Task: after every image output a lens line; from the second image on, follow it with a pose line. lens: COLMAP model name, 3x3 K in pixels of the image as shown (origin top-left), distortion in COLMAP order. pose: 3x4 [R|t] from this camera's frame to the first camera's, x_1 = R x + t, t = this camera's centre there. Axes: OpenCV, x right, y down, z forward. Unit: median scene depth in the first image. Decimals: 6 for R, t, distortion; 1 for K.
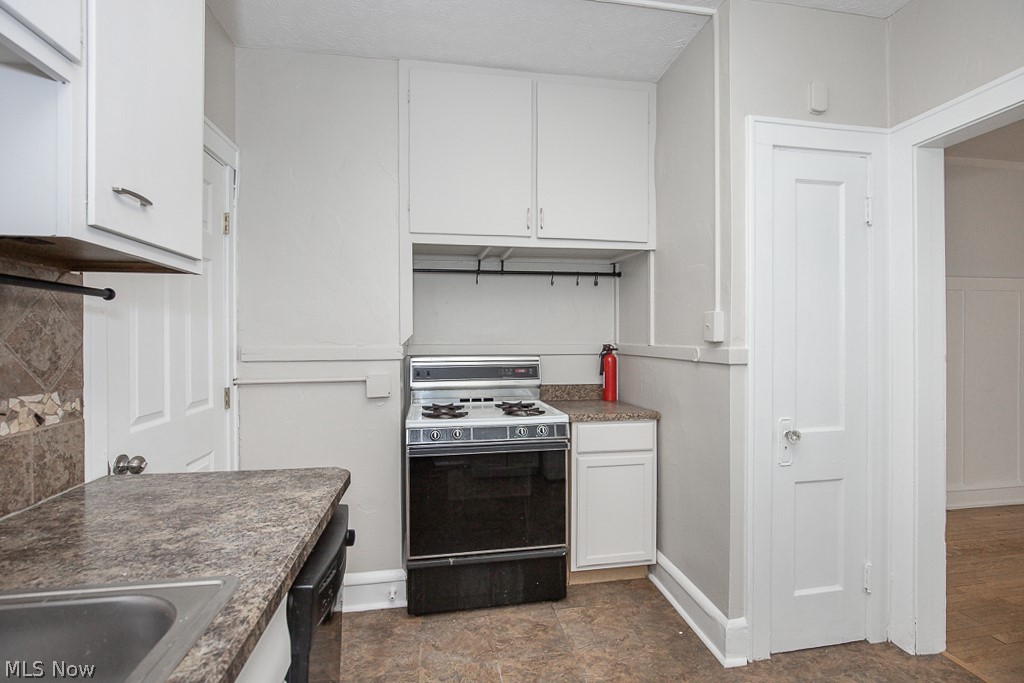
lens RADIAL K [[471.7, 0, 515.9], [0, 471.7, 343.8], [0, 0, 1]] dist [-0.002829, 0.000199]
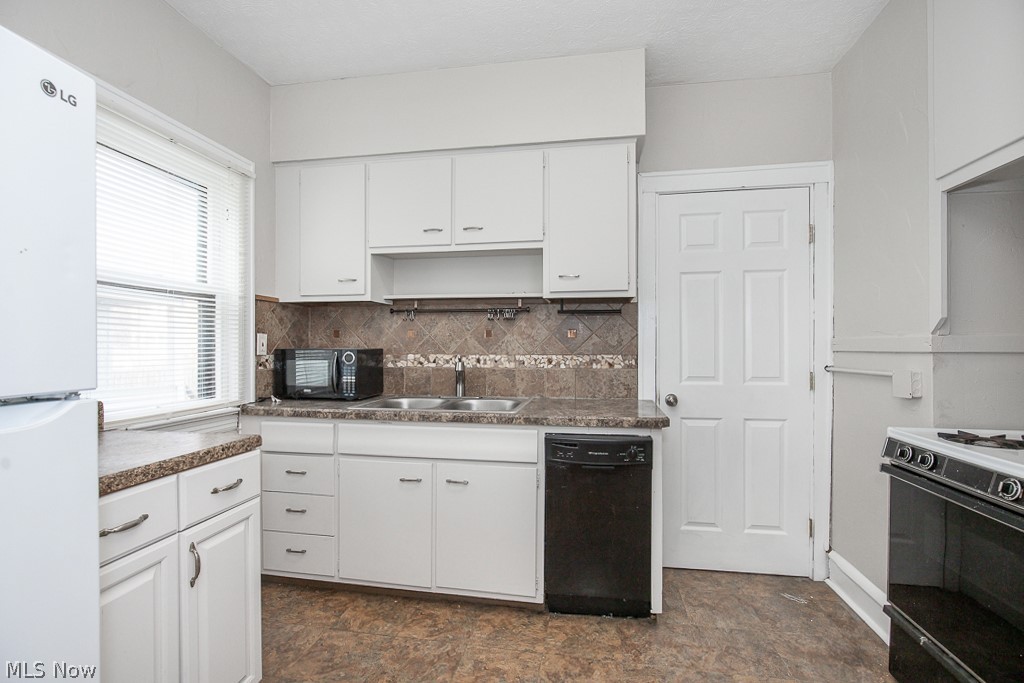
lens RADIAL K [[471.7, 0, 515.9], [0, 471.7, 343.8], [0, 0, 1]] dist [-0.002829, 0.000199]
pose [[-0.327770, -0.003811, -0.944750, 1.386121], [-0.009723, 0.999953, -0.000660, 0.051721], [0.944707, 0.008970, -0.327792, 1.253262]]
